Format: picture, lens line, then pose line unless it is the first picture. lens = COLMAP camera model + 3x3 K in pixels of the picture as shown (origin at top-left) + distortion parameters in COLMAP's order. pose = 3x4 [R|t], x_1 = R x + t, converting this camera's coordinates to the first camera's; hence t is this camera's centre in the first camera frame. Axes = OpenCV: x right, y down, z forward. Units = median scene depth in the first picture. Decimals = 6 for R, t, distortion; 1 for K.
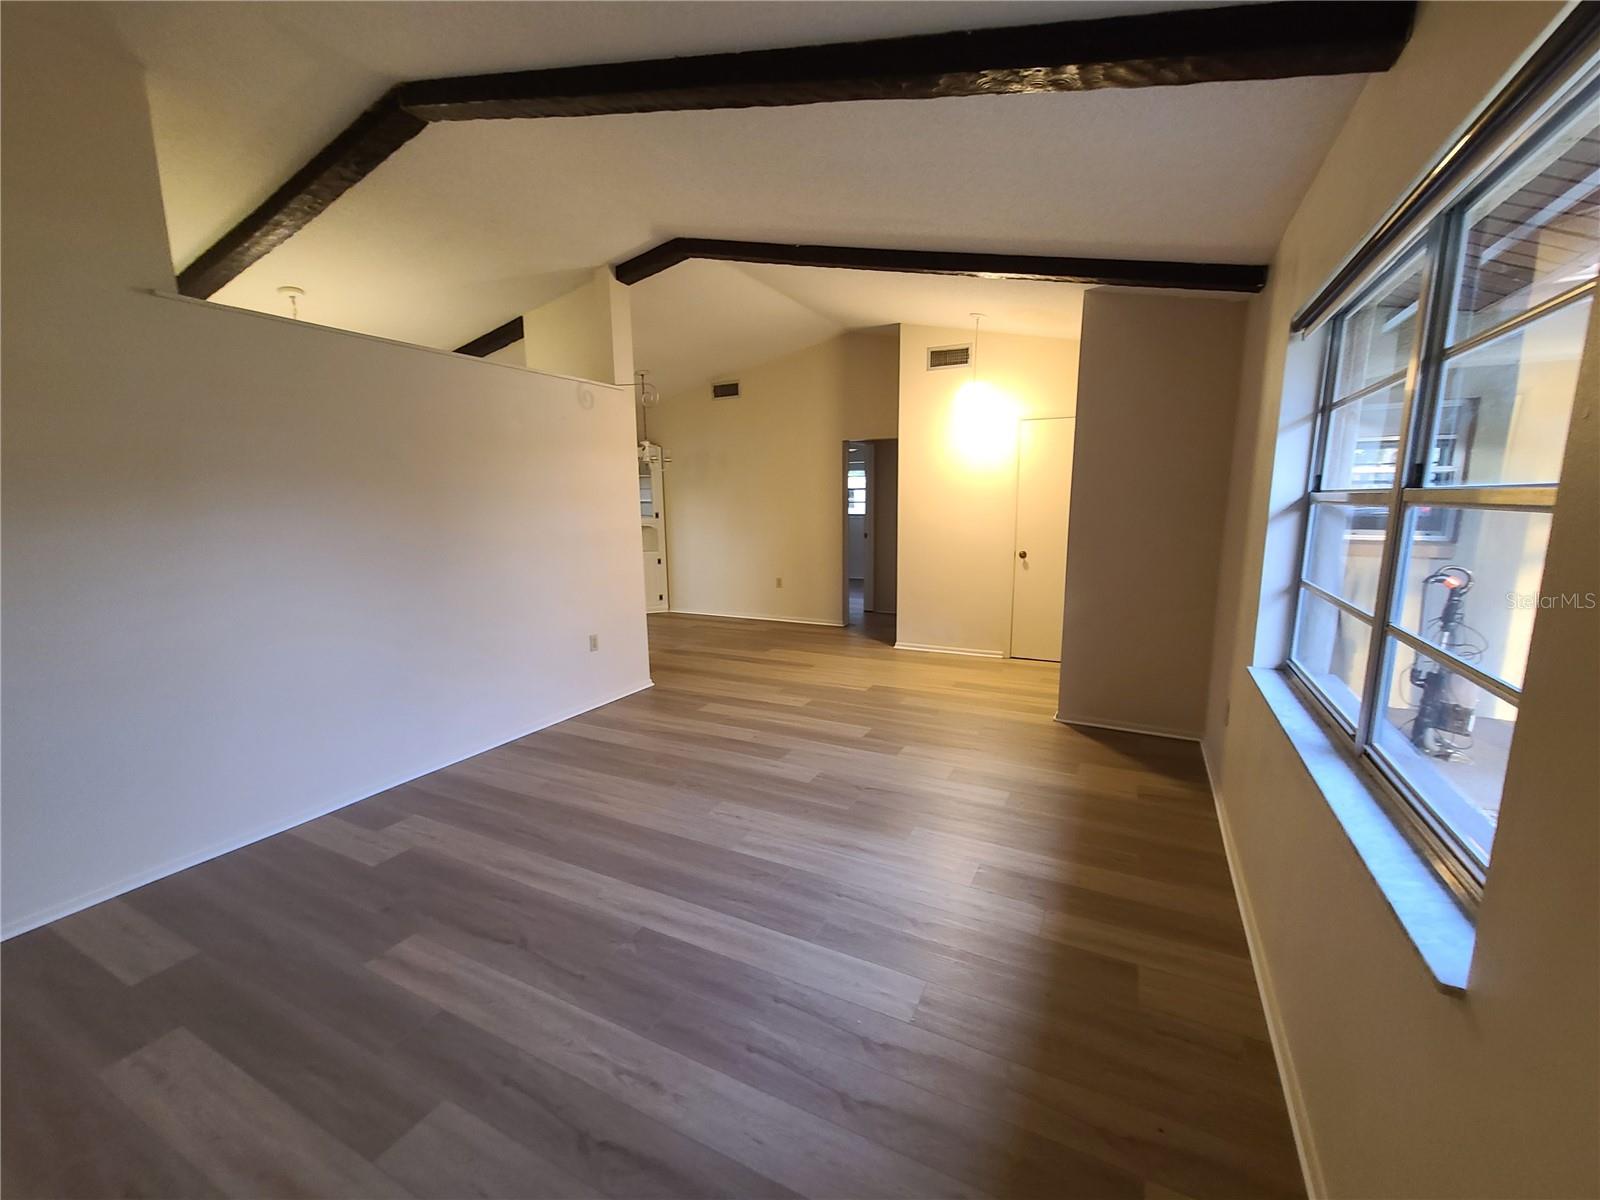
lens RADIAL K [[650.0, 0, 814.6], [0, 650.0, 605.6], [0, 0, 1]] dist [0.000916, -0.000457]
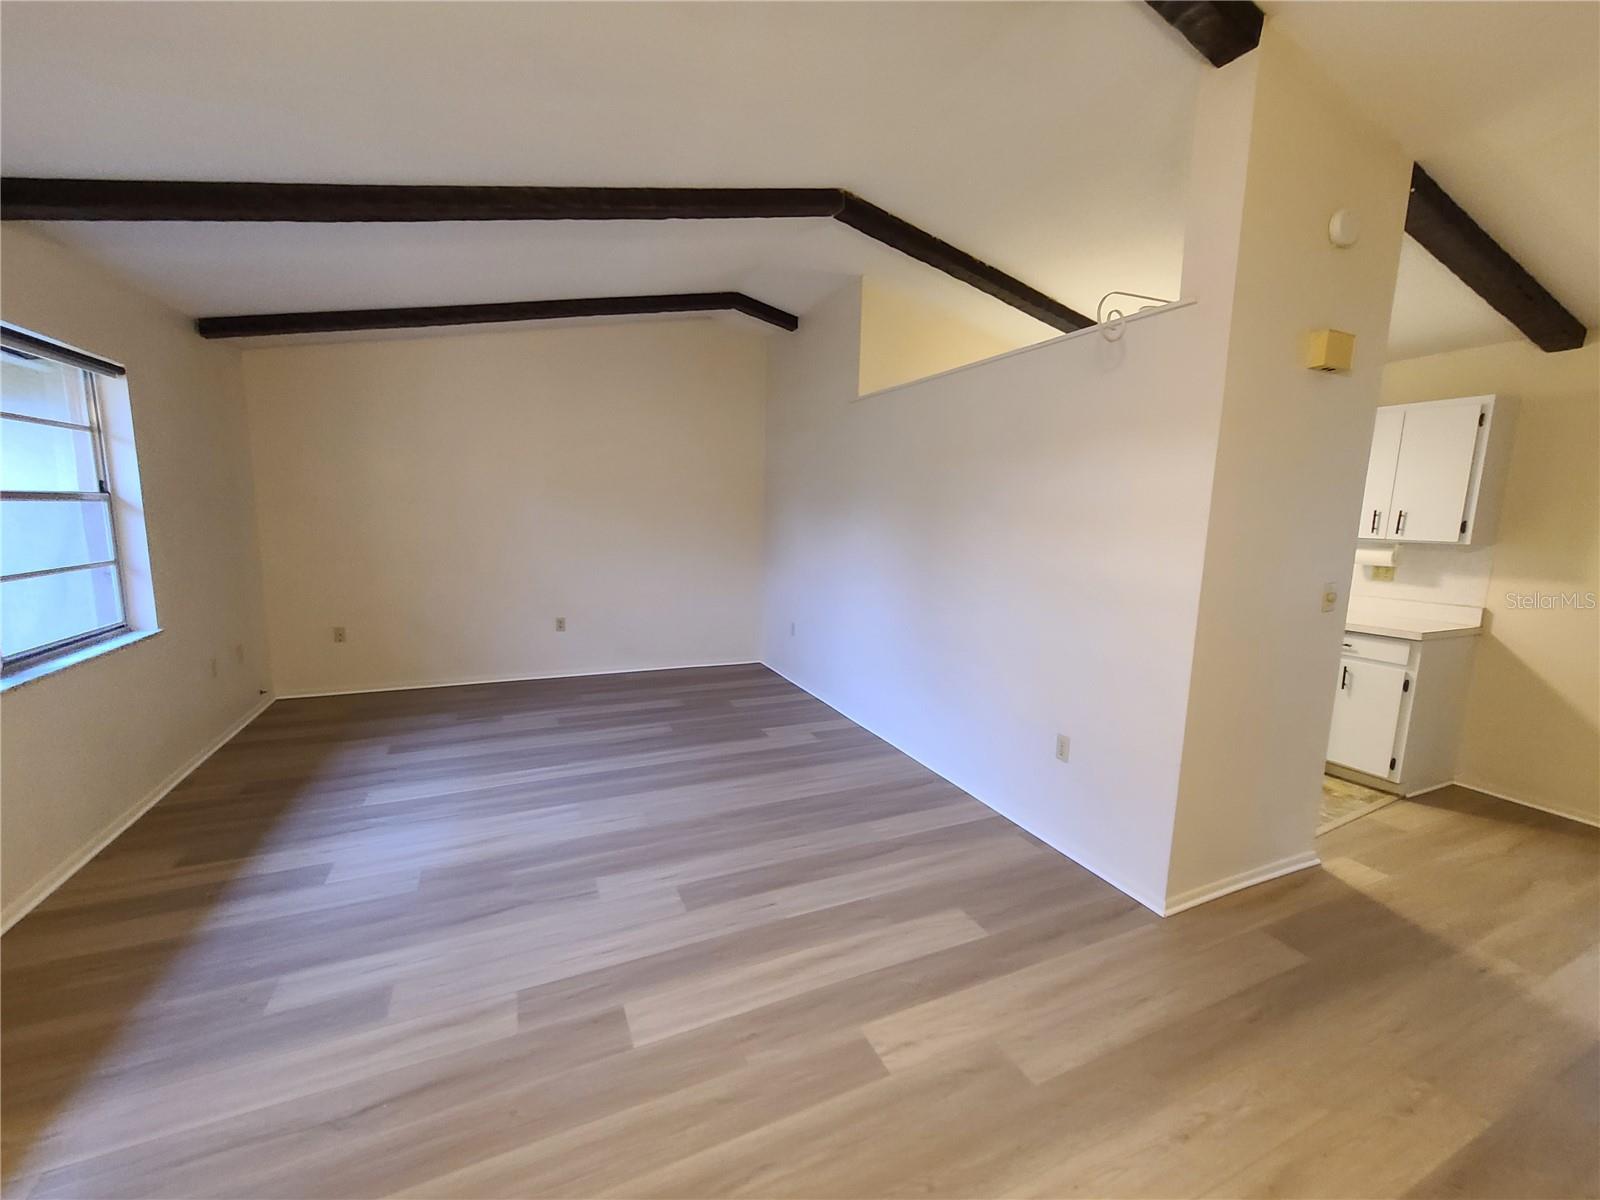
lens RADIAL K [[650.0, 0, 814.6], [0, 650.0, 605.6], [0, 0, 1]] dist [0.000916, -0.000457]
pose [[-0.623587, 0.106406, -0.774479, 0.414252], [-0.150510, 0.955818, 0.252506, -0.288147], [0.767129, 0.274026, -0.580020, 1.654408]]
